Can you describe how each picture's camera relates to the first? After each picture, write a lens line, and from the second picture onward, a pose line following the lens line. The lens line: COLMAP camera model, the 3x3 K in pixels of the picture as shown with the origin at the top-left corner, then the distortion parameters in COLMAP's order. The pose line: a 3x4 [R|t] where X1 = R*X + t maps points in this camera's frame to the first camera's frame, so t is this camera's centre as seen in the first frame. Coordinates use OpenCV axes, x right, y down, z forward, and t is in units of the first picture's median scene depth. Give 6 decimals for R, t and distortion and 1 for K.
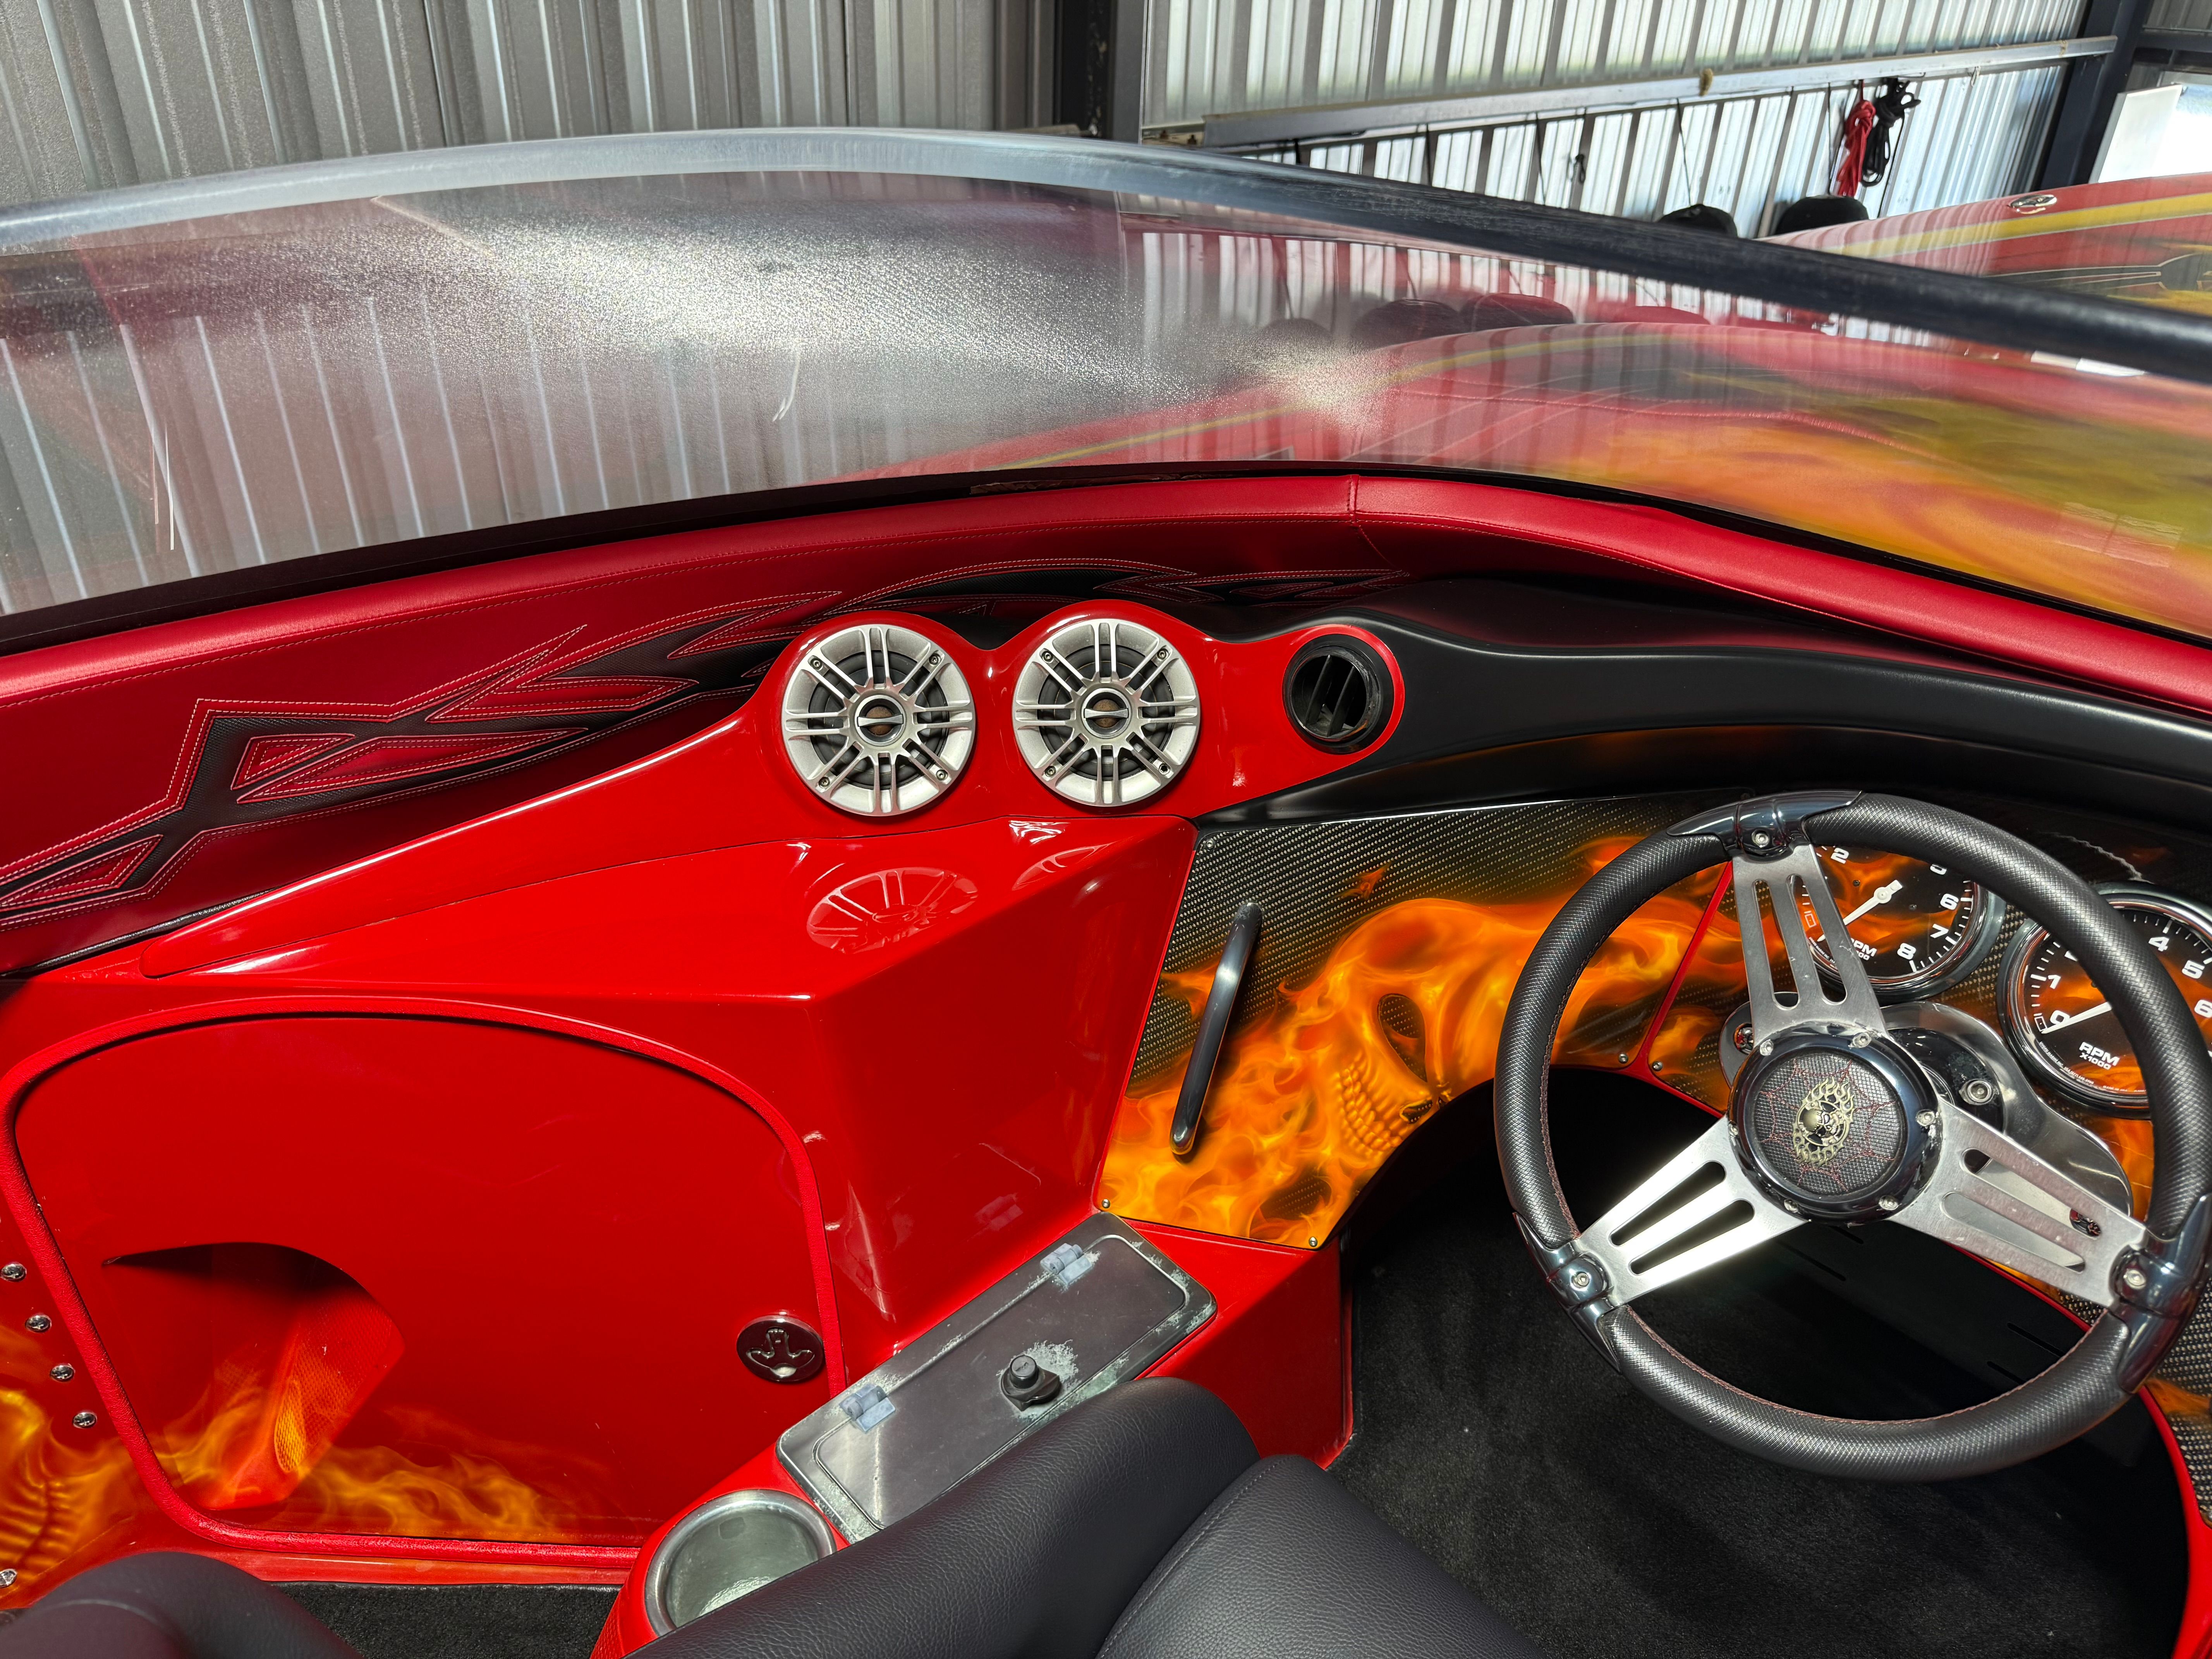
lens RADIAL K [[1576.4, 0, 1108.0], [0, 1576.4, 823.5], [0, 0, 1]] dist [0.008209, -0.009463]
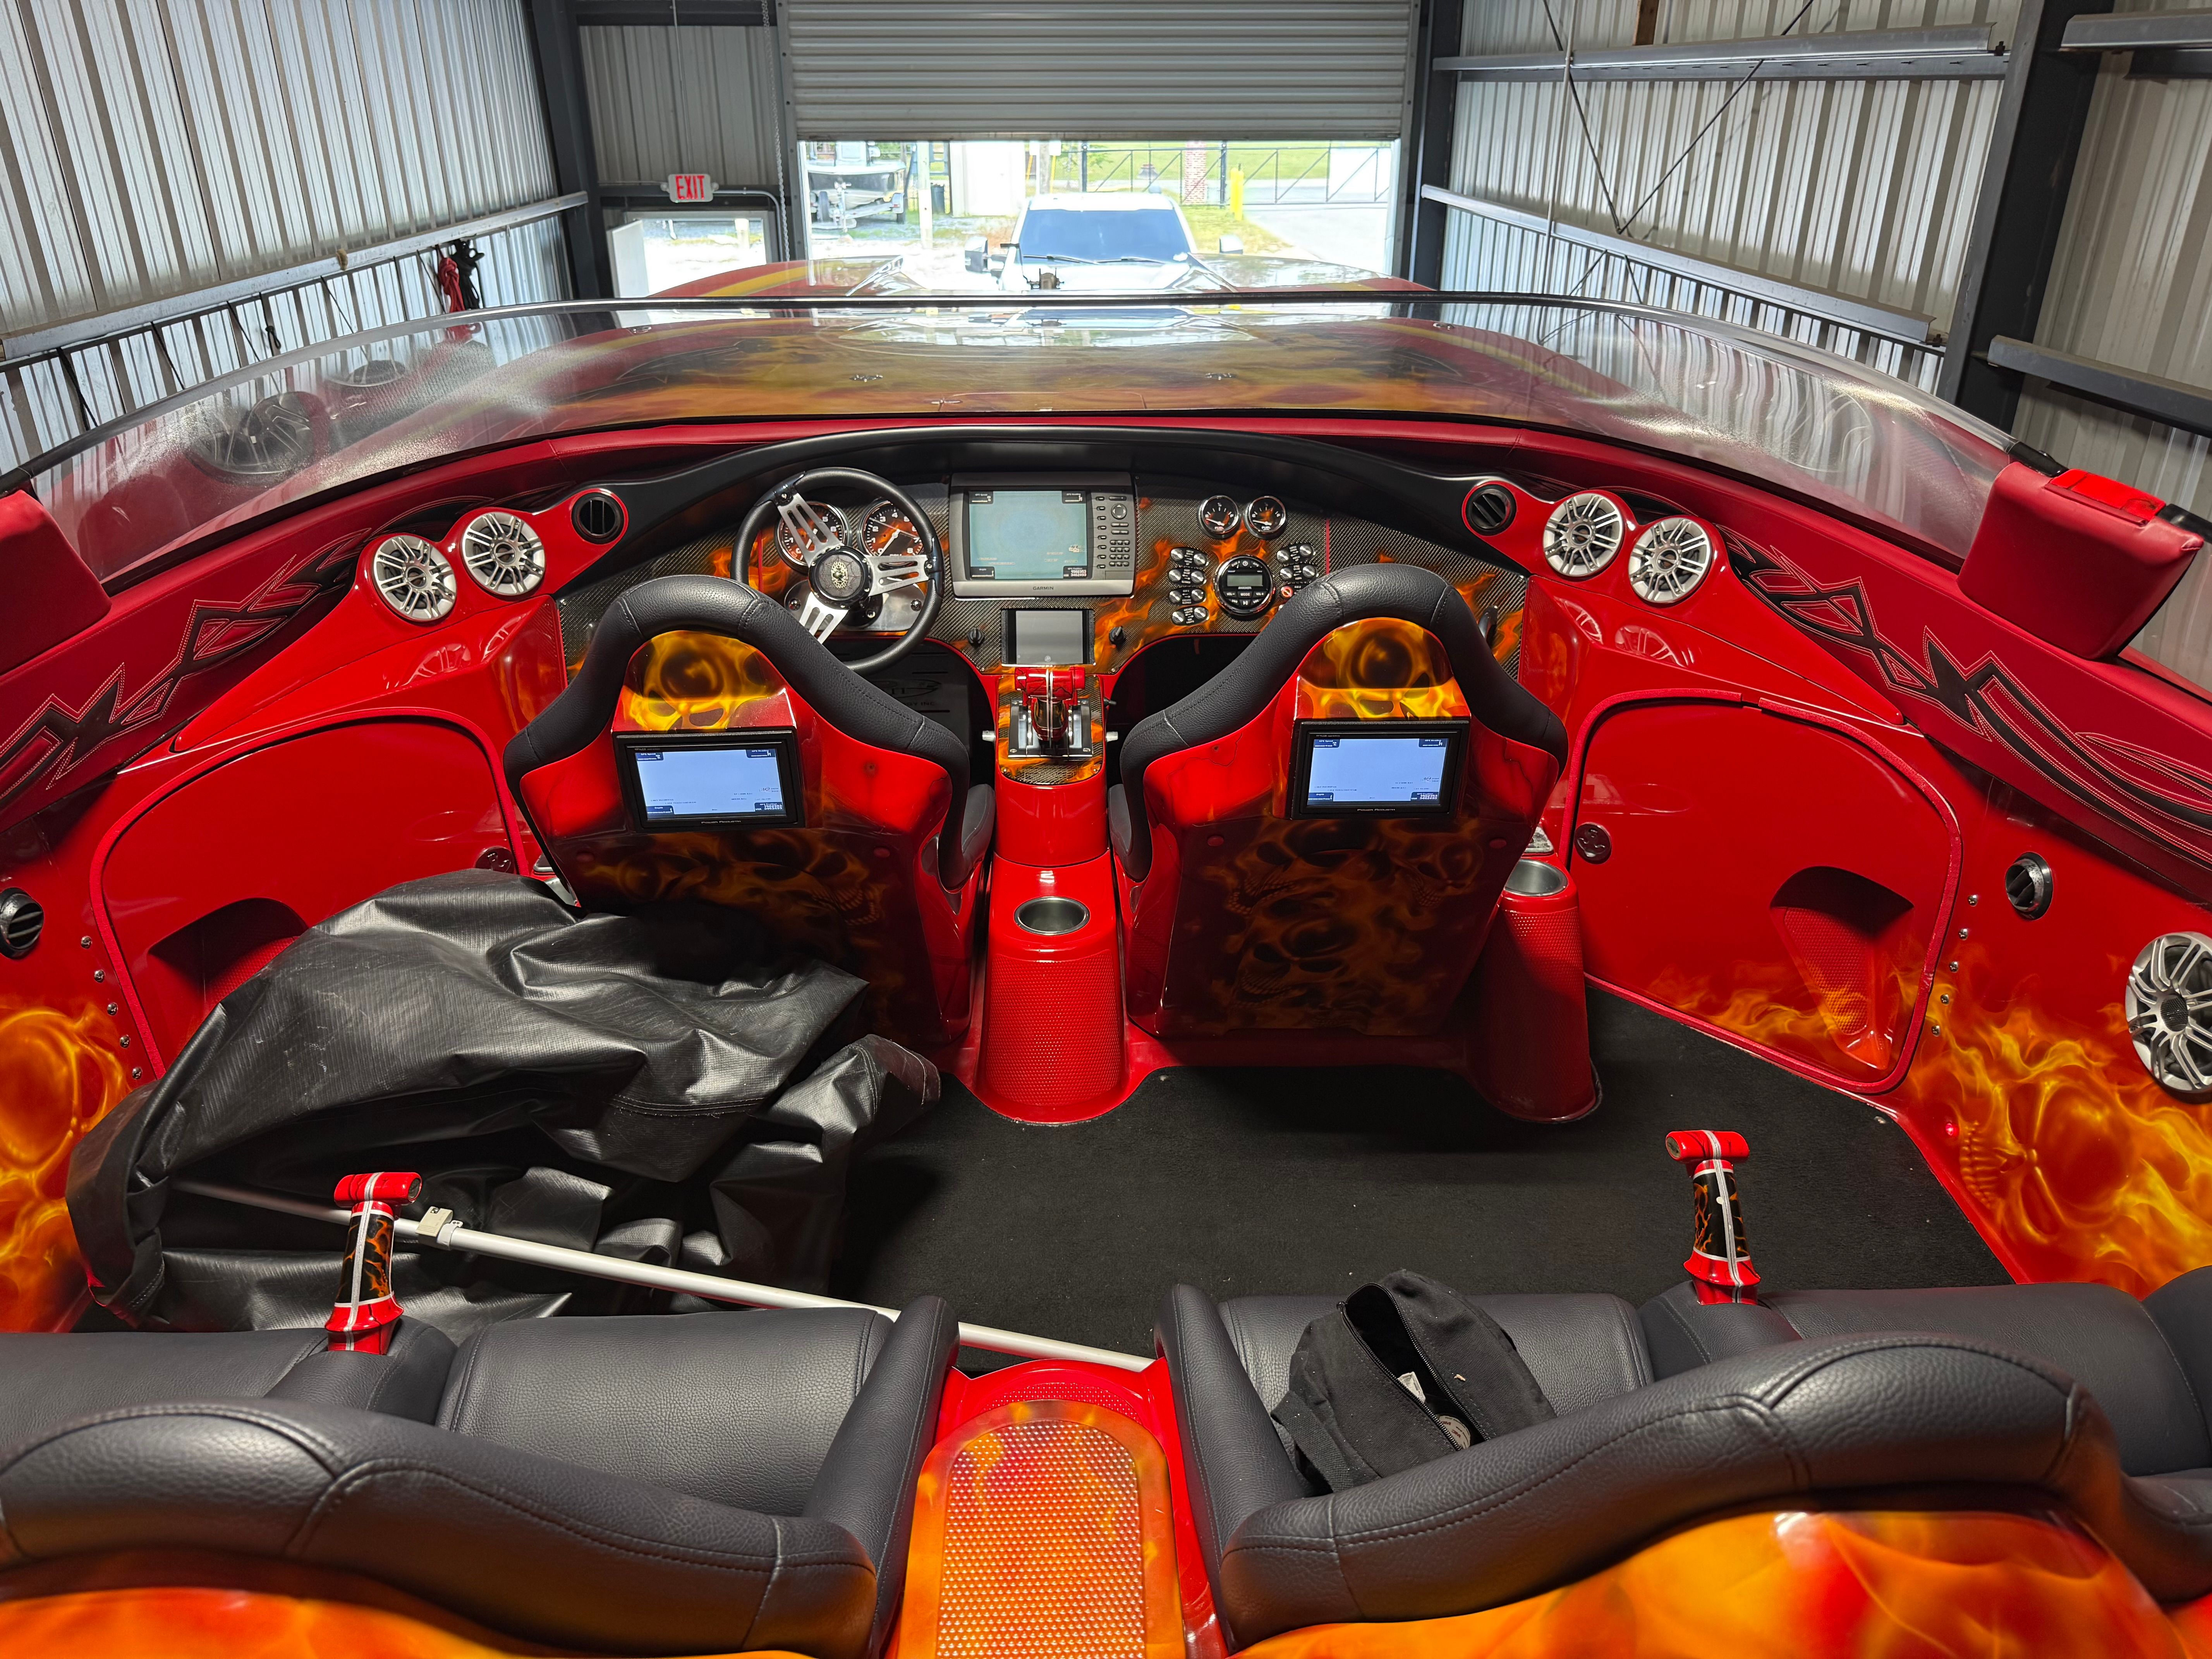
lens RADIAL K [[1576.4, 0, 1100.7], [0, 1576.4, 831.4], [0, 0, 1]] dist [0.008209, -0.009463]
pose [[0.656429, -0.360594, 0.662626, -0.234546], [0.412069, 0.907138, 0.085439, 0.097603], [-0.631902, 0.216963, 0.744061, -0.245350]]
